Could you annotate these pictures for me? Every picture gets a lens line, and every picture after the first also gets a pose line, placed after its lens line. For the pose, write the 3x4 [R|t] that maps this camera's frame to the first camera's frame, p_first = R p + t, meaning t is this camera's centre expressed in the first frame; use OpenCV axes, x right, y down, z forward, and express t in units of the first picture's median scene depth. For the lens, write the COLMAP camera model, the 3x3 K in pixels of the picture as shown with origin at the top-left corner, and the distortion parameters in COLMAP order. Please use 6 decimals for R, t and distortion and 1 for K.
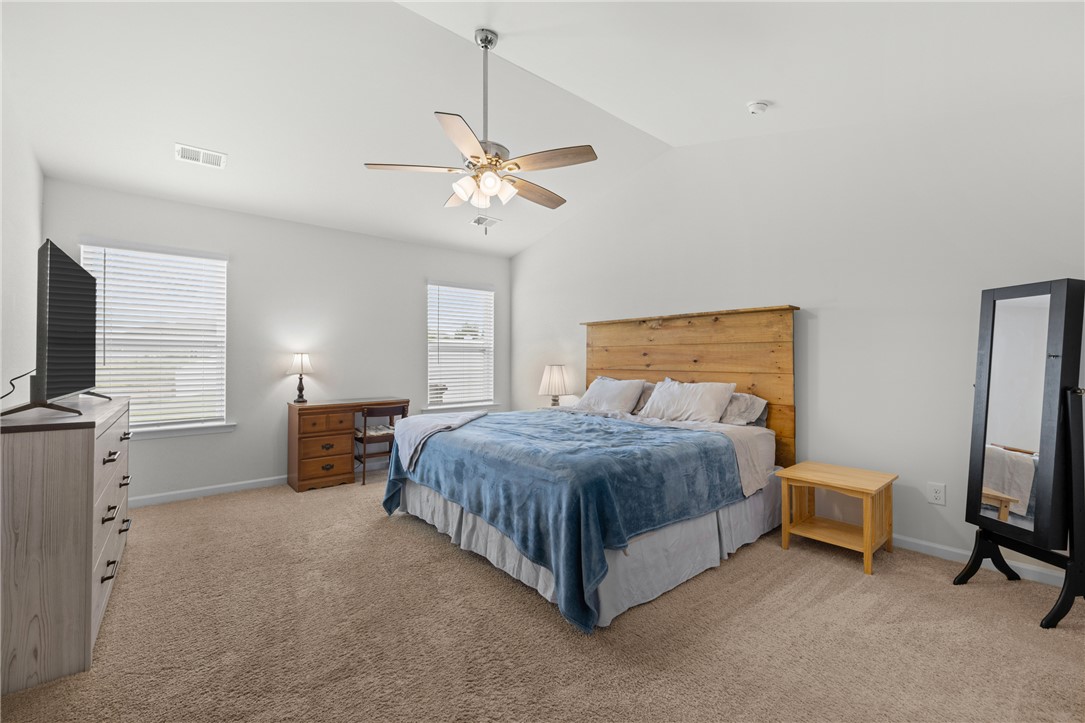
lens RADIAL K [[446.2, 0, 542.5], [0, 446.2, 361.5], [0, 0, 1]] dist [0.000084, 0.000007]
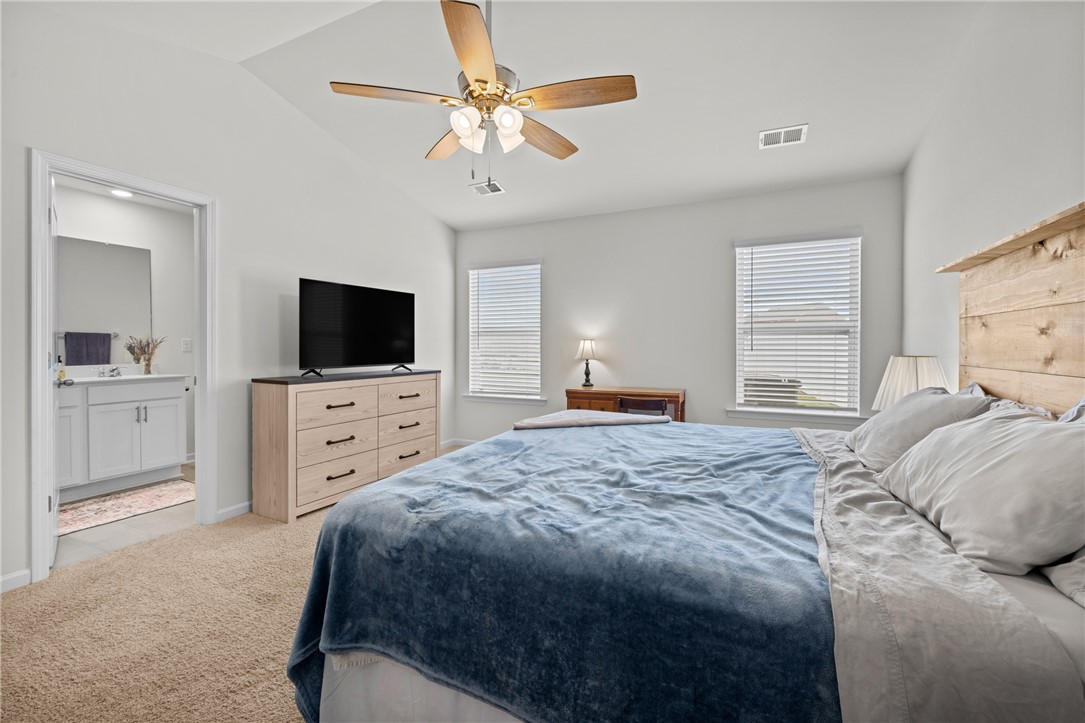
lens RADIAL K [[456.9, 0, 542.9], [0, 456.9, 349.7], [0, 0, 1]] dist [0.000198, 0.000038]
pose [[0.418114, 0.006717, -0.908370, 0.393578], [-0.004445, 0.999976, 0.005349, 0.000081], [0.908384, 0.001802, 0.418134, 0.452816]]
